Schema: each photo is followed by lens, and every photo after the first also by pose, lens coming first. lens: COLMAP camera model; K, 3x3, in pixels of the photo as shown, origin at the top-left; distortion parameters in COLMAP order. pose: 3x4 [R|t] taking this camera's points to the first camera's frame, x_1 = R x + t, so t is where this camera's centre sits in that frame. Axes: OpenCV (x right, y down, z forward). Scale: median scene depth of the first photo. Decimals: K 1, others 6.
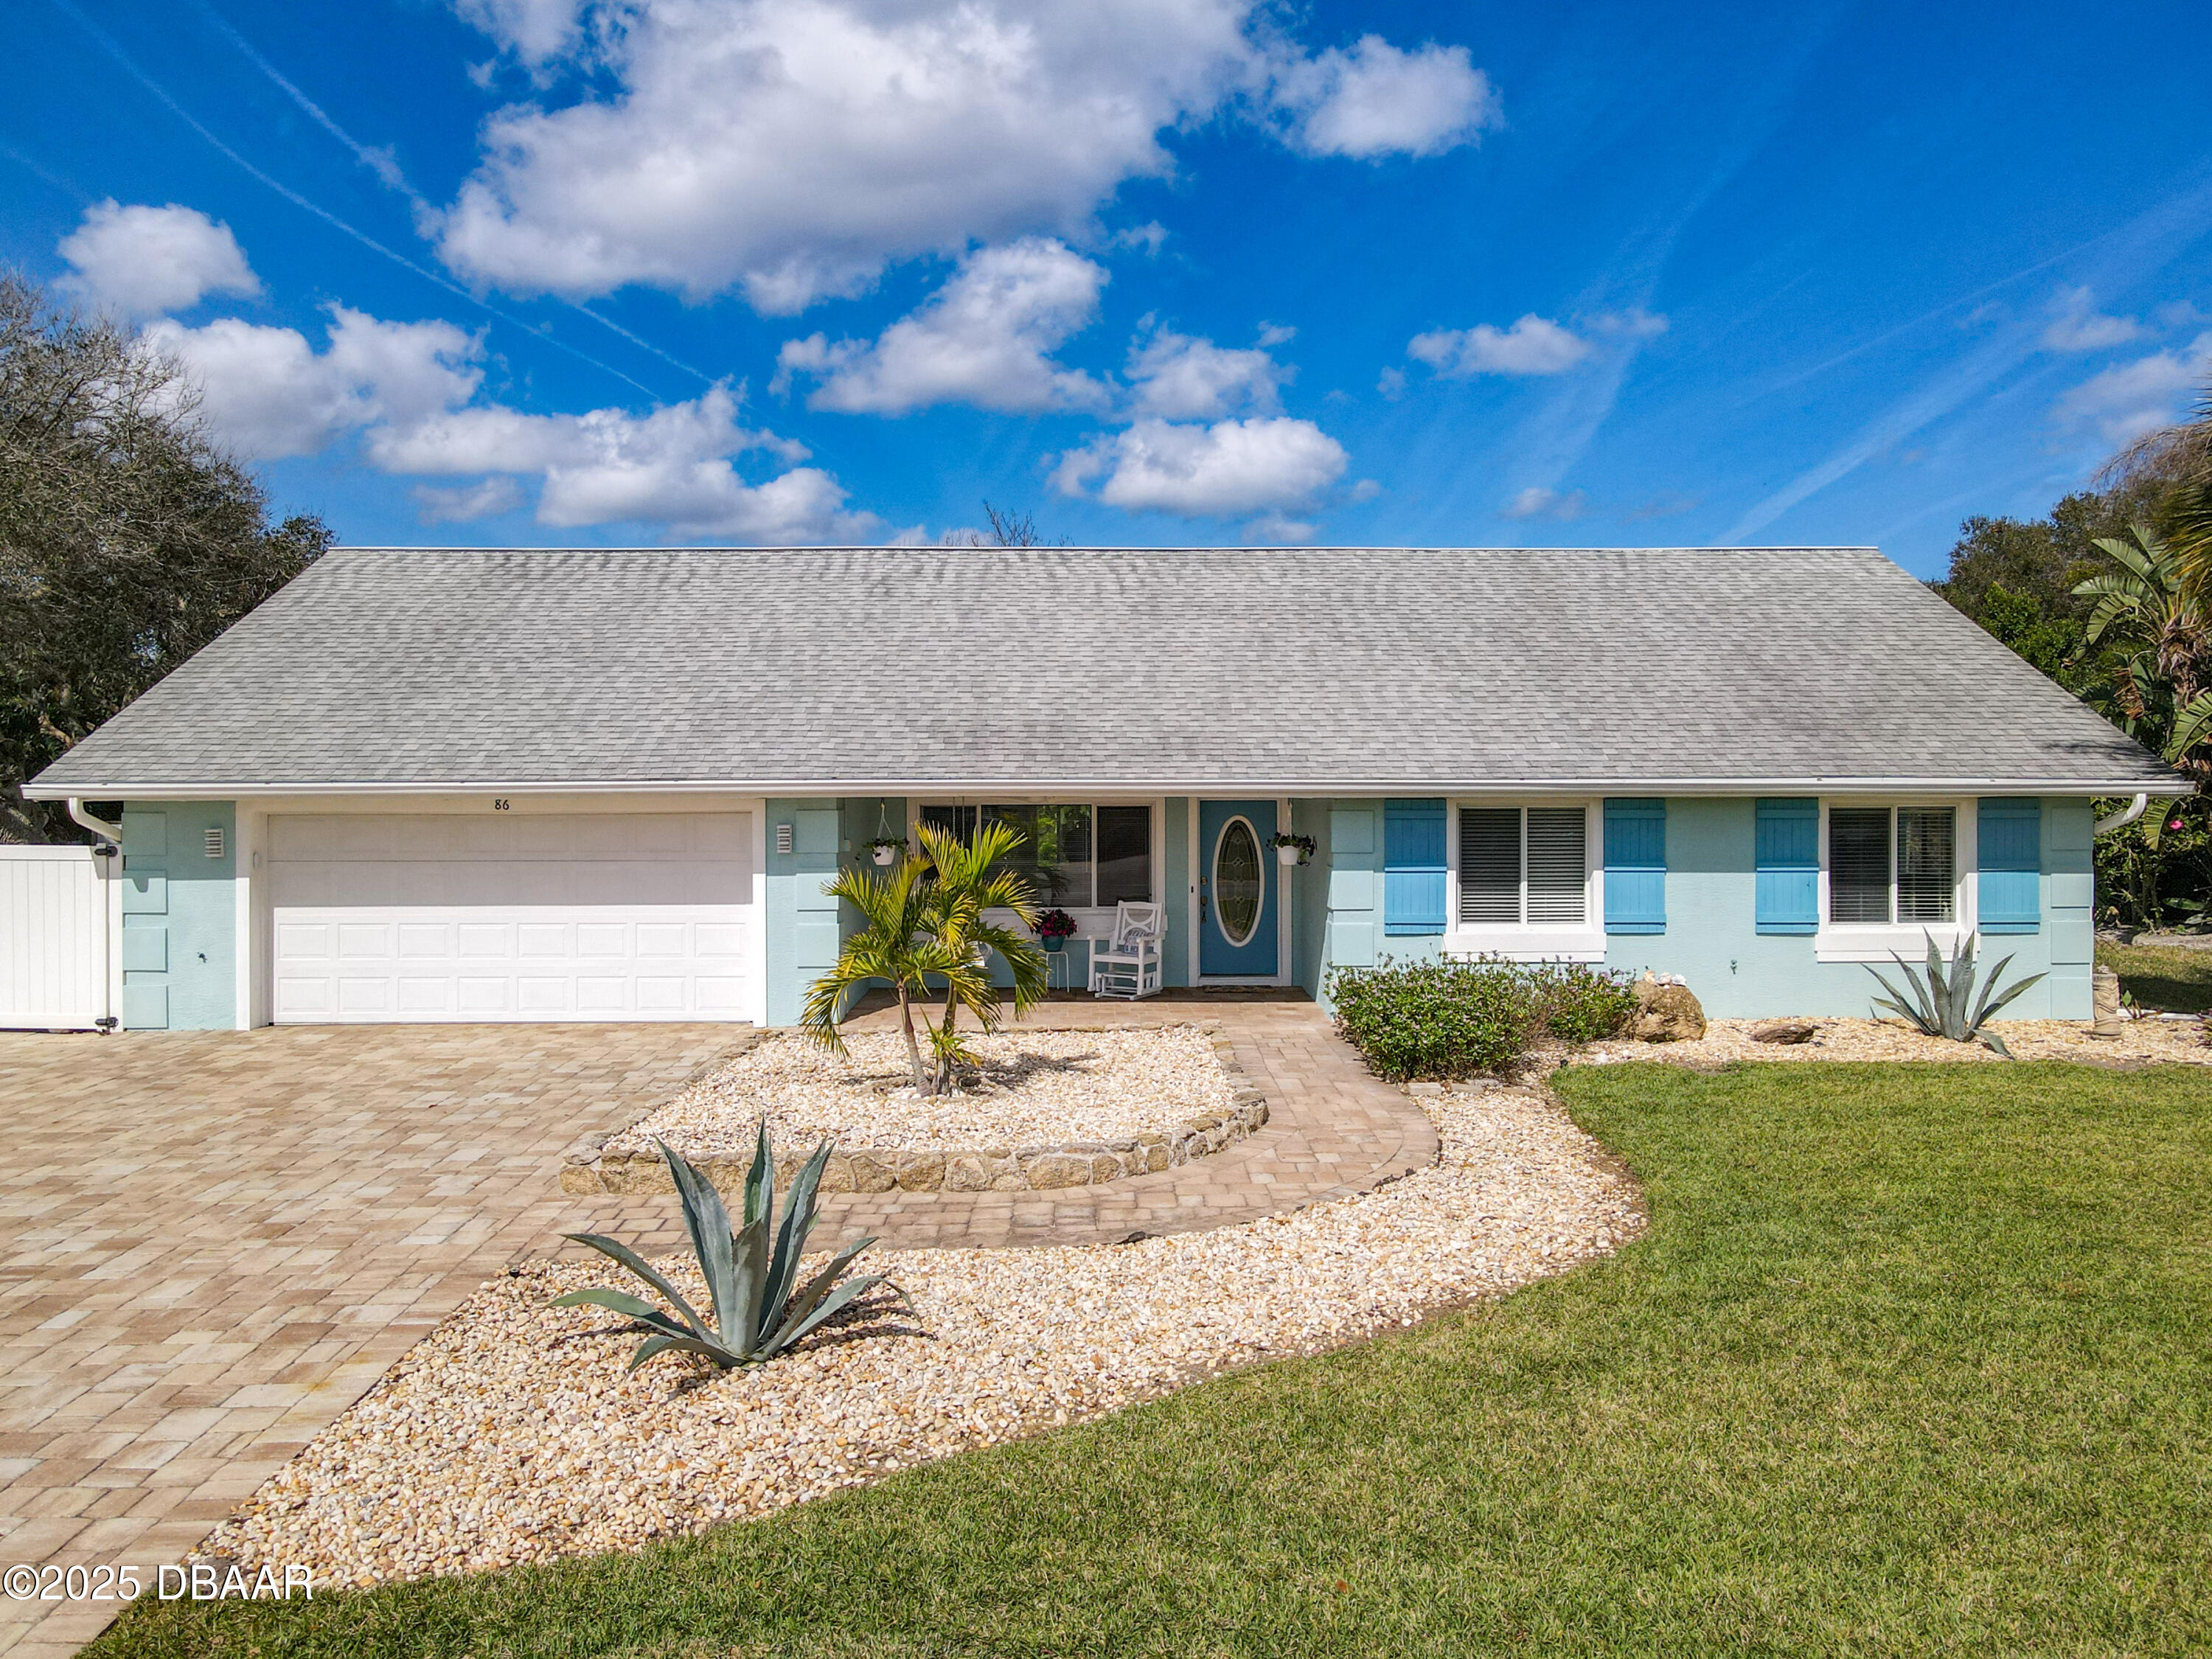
lens RADIAL K [[1647.5, 0, 1110.1], [0, 1647.5, 795.8], [0, 0, 1]] dist [-0.006492, 0.022585]
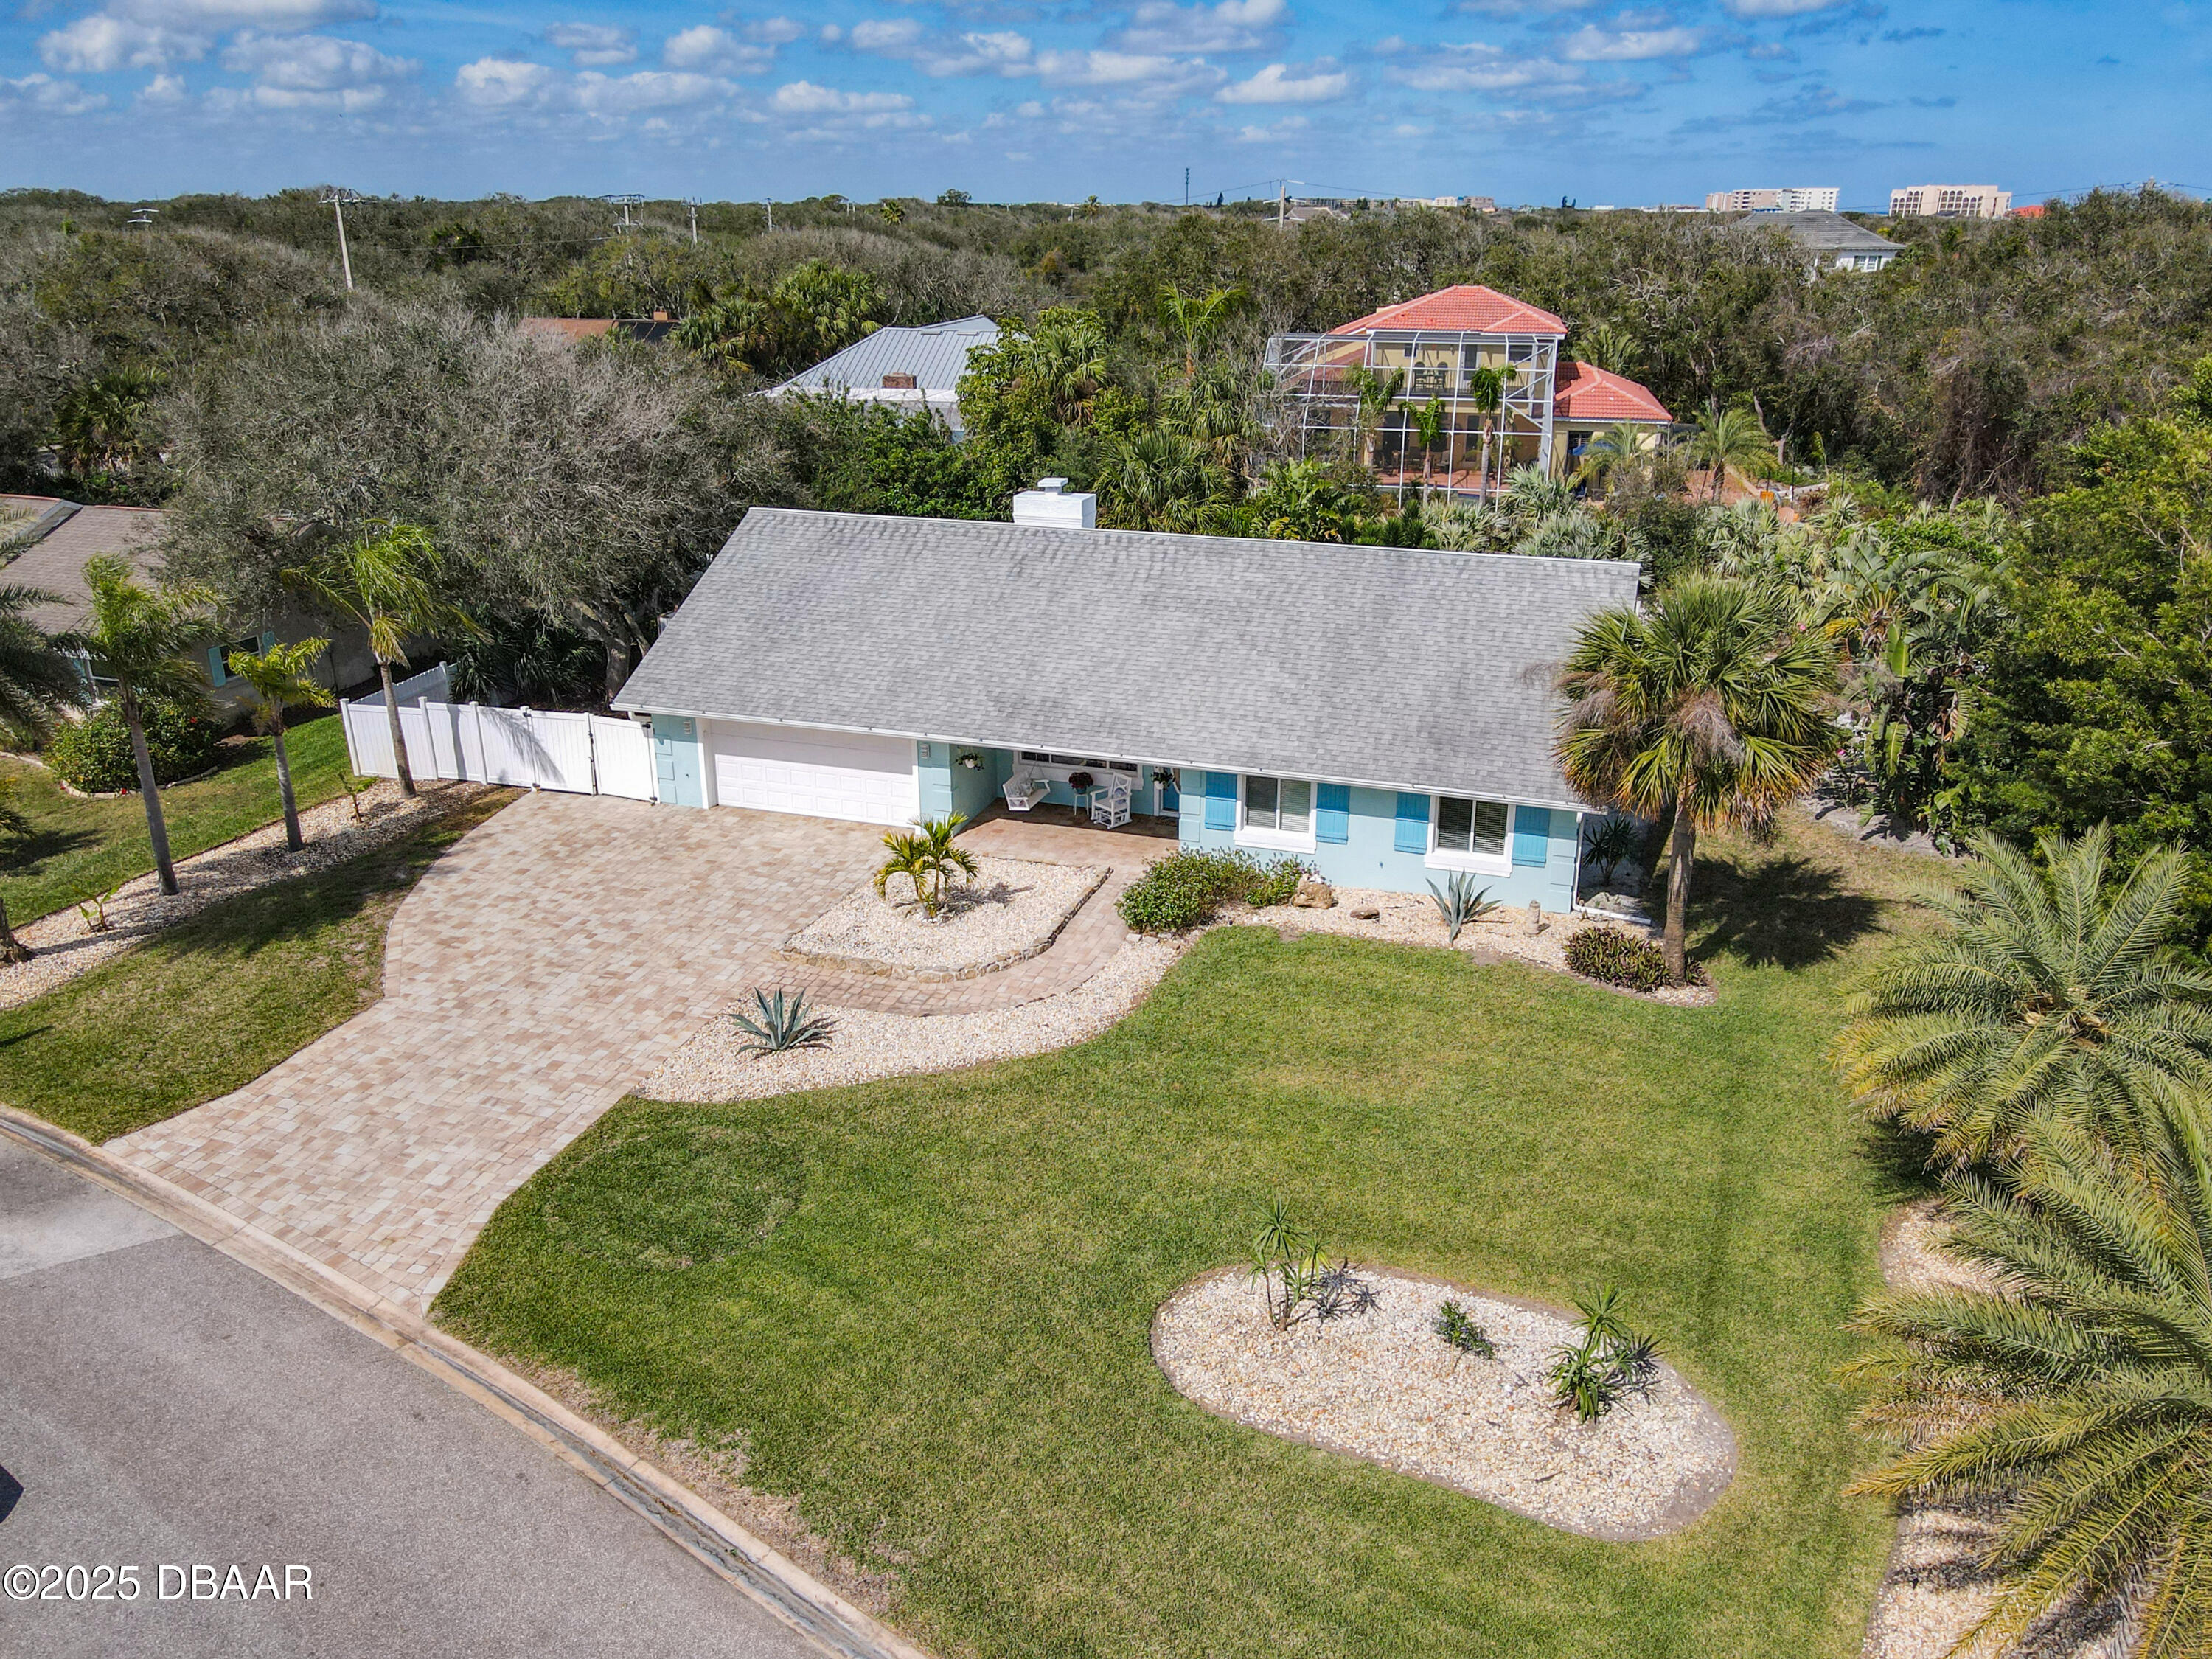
lens RADIAL K [[1647.5, 0, 1102.0], [0, 1647.5, 865.1], [0, 0, 1]] dist [-0.006492, 0.022585]
pose [[0.941245, 0.124466, -0.313952, 0.676147], [0.000151, 0.929456, 0.368933, -0.602048], [0.337724, -0.347304, 0.874827, -0.782262]]
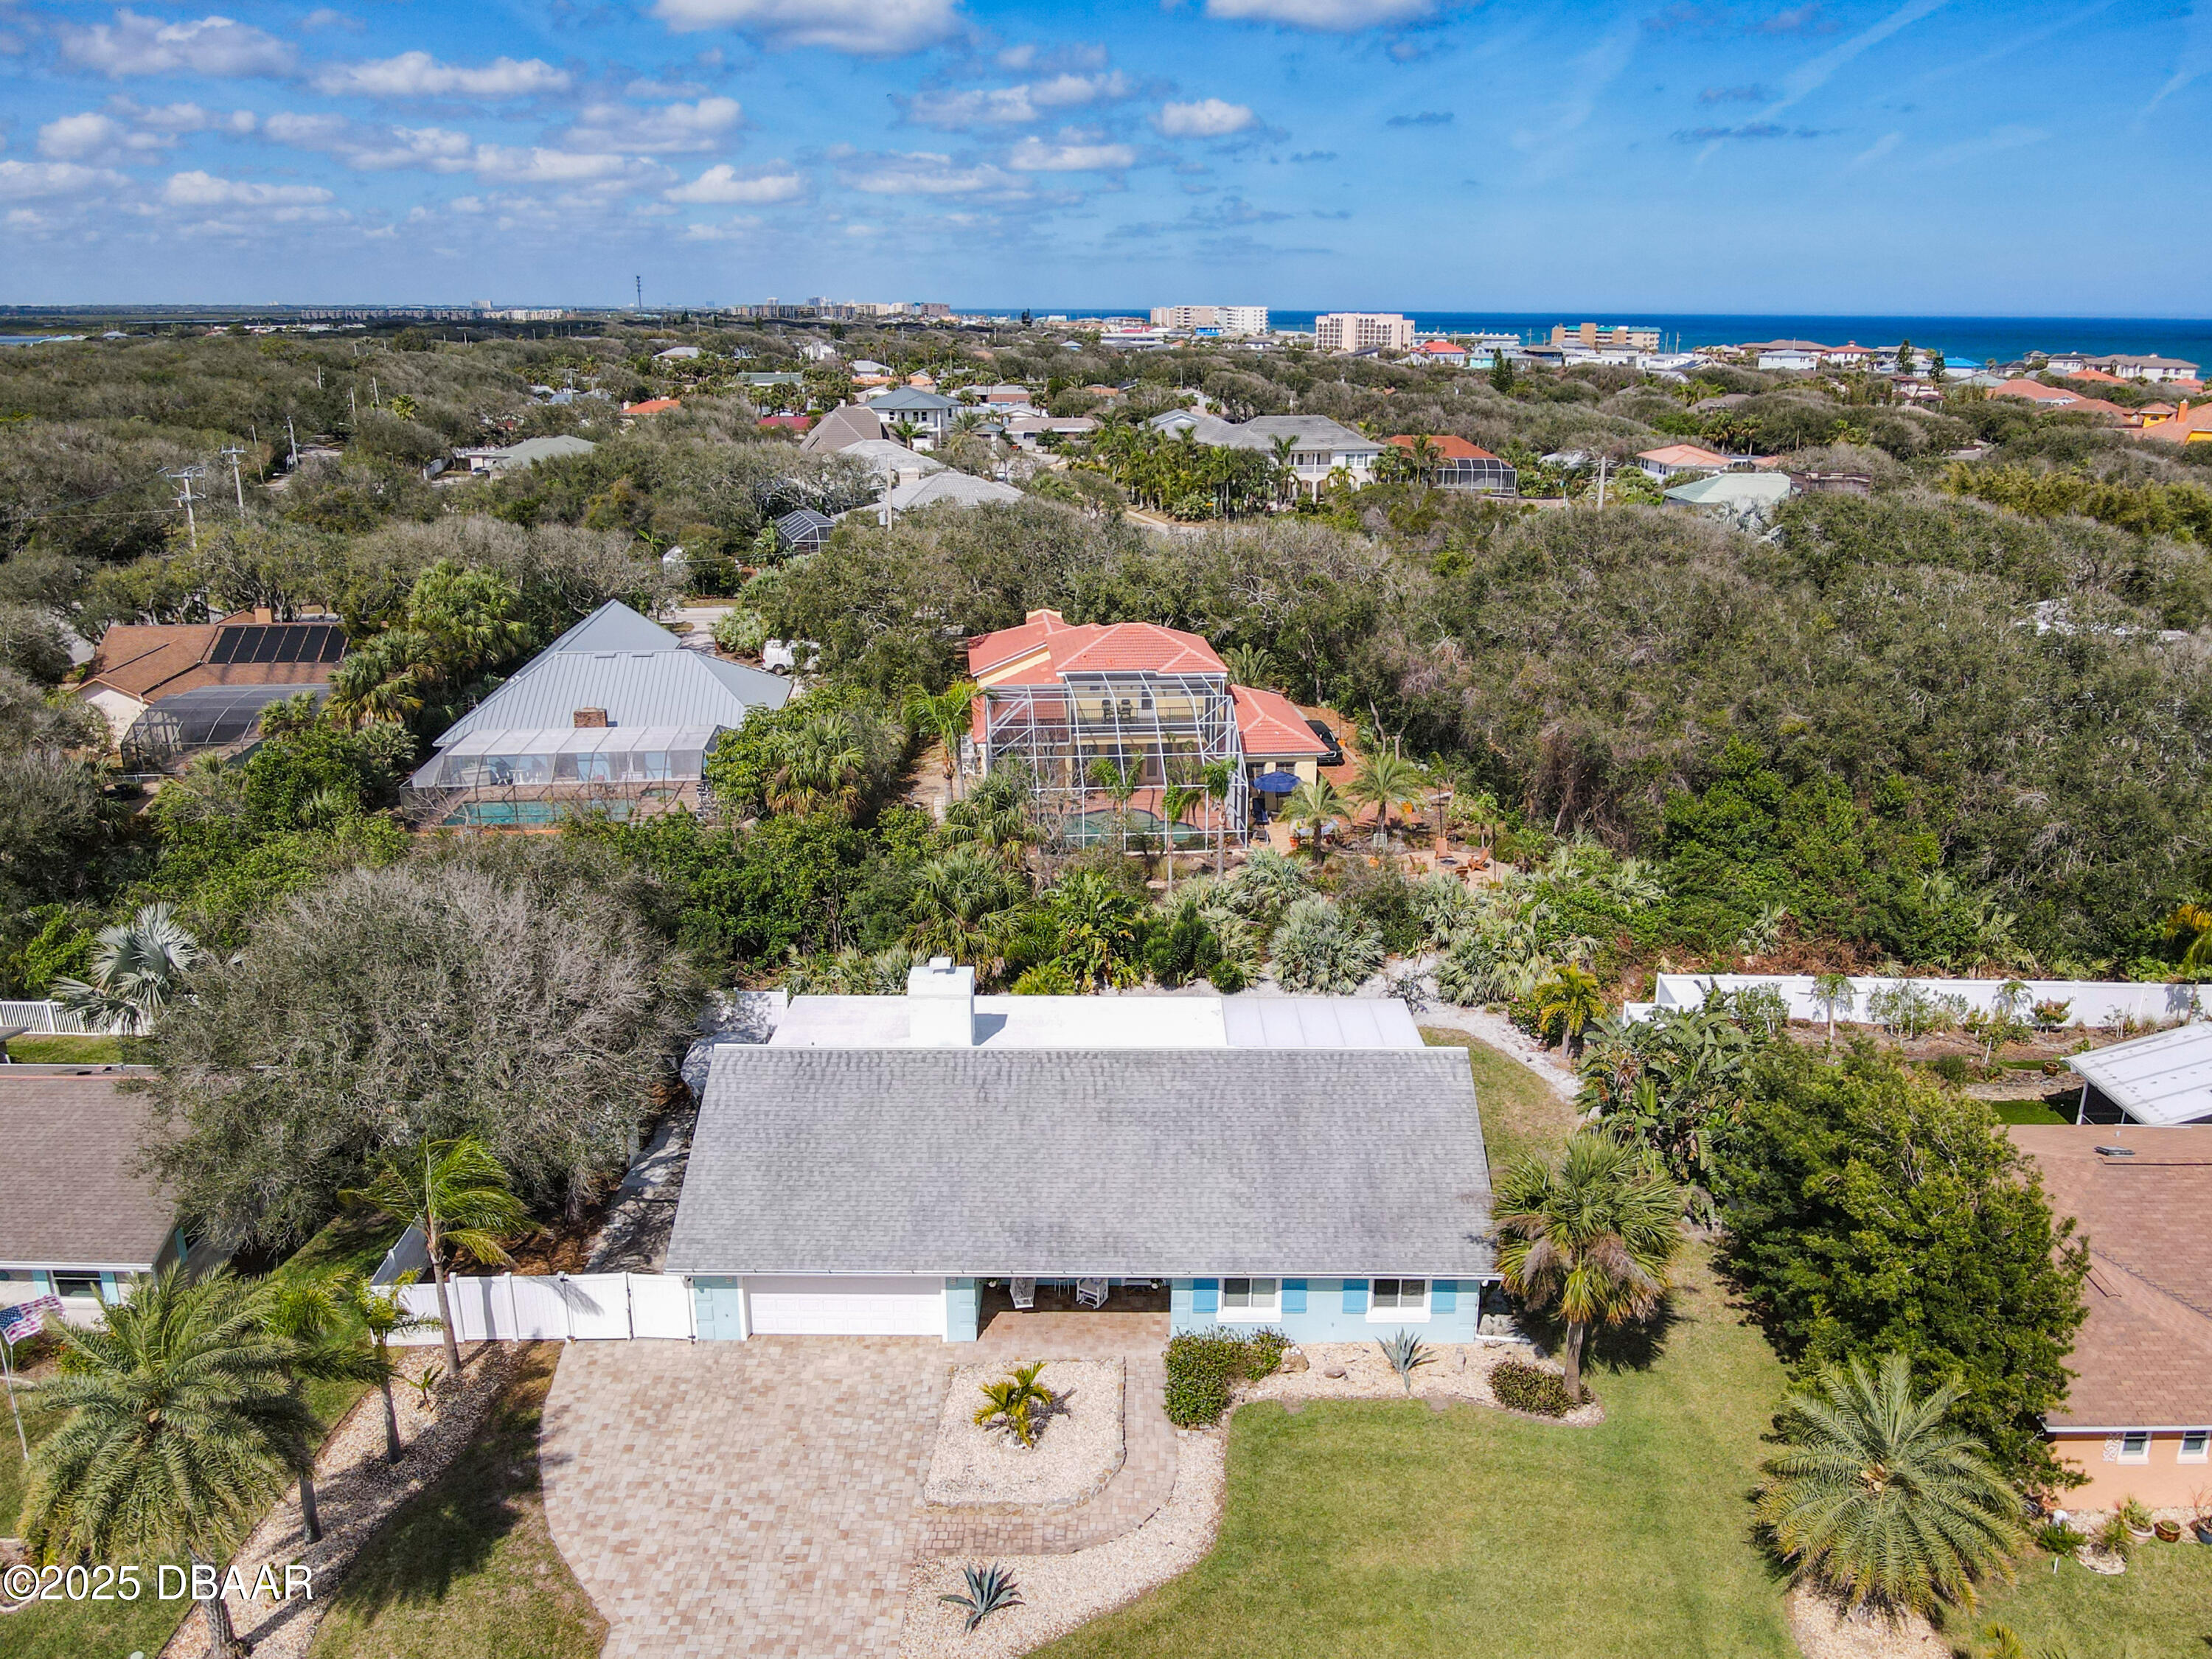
lens RADIAL K [[1647.5, 0, 1127.3], [0, 1647.5, 847.8], [0, 0, 1]] dist [-0.006492, 0.022585]
pose [[0.999654, 0.007999, -0.025073, 0.122714], [0.000258, 0.949671, 0.313249, -1.384561], [0.026317, -0.313147, 0.949340, -1.180938]]
